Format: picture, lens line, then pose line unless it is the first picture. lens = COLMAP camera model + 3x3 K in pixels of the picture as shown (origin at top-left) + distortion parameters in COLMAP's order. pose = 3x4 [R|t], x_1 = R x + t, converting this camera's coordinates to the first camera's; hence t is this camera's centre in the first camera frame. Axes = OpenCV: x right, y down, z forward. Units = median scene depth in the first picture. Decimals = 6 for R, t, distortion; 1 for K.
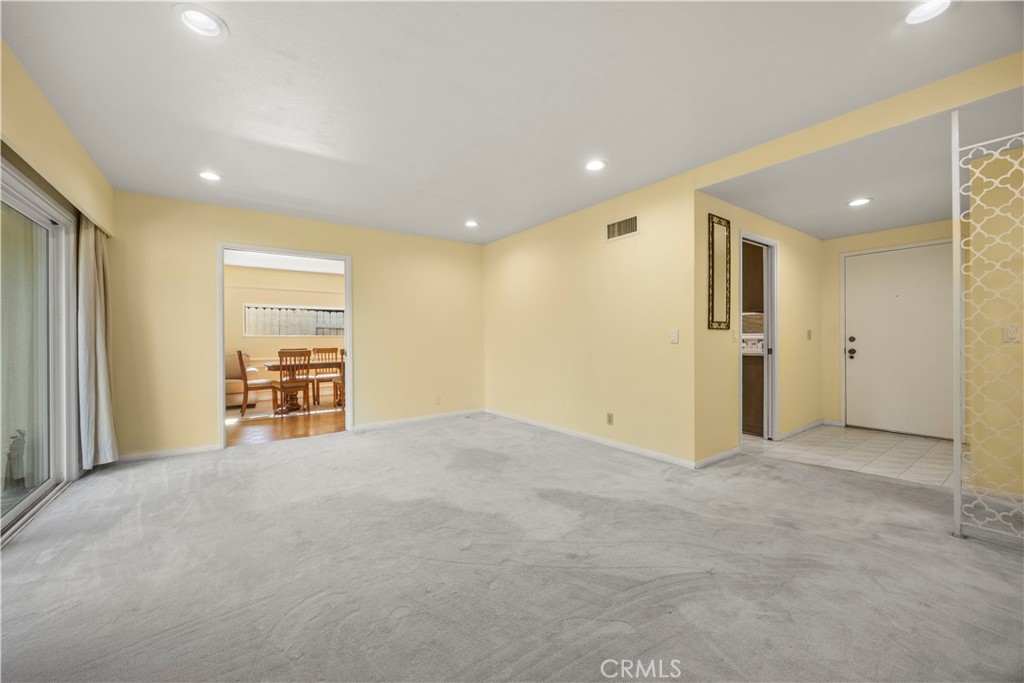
lens RADIAL K [[404.4, 0, 502.5], [0, 404.4, 340.5], [0, 0, 1]] dist [0.001659, -0.000486]
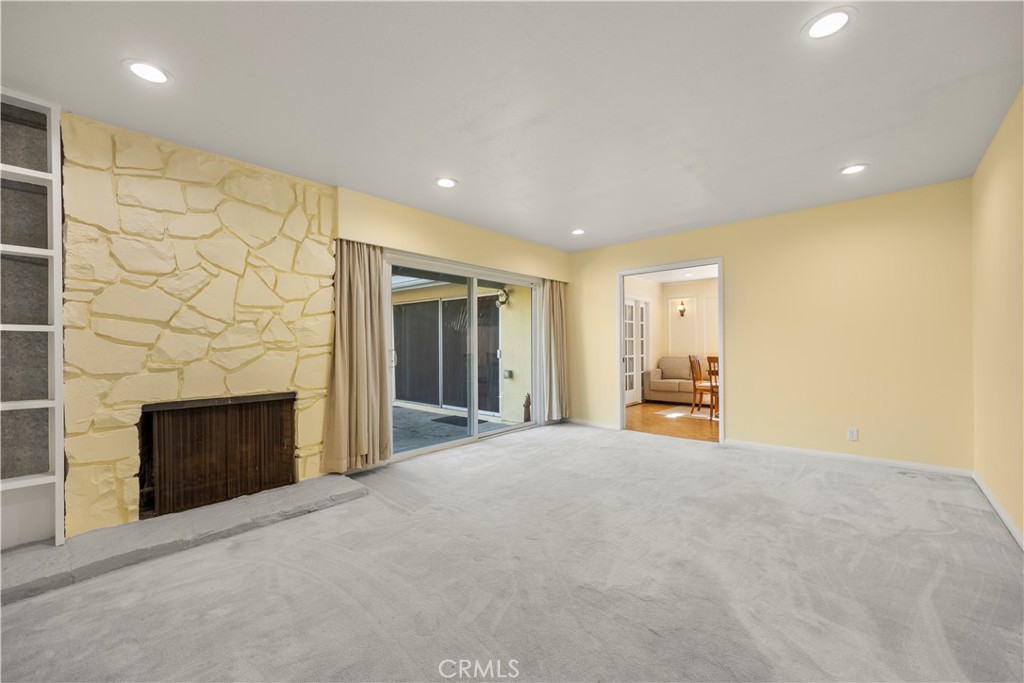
lens RADIAL K [[404.4, 0, 510.1], [0, 404.4, 352.8], [0, 0, 1]] dist [0.001659, -0.000486]
pose [[0.215928, 0.018182, -0.976240, 0.569725], [0.000650, 0.999824, 0.018765, -0.007707], [0.976409, -0.004686, 0.215878, 0.421011]]
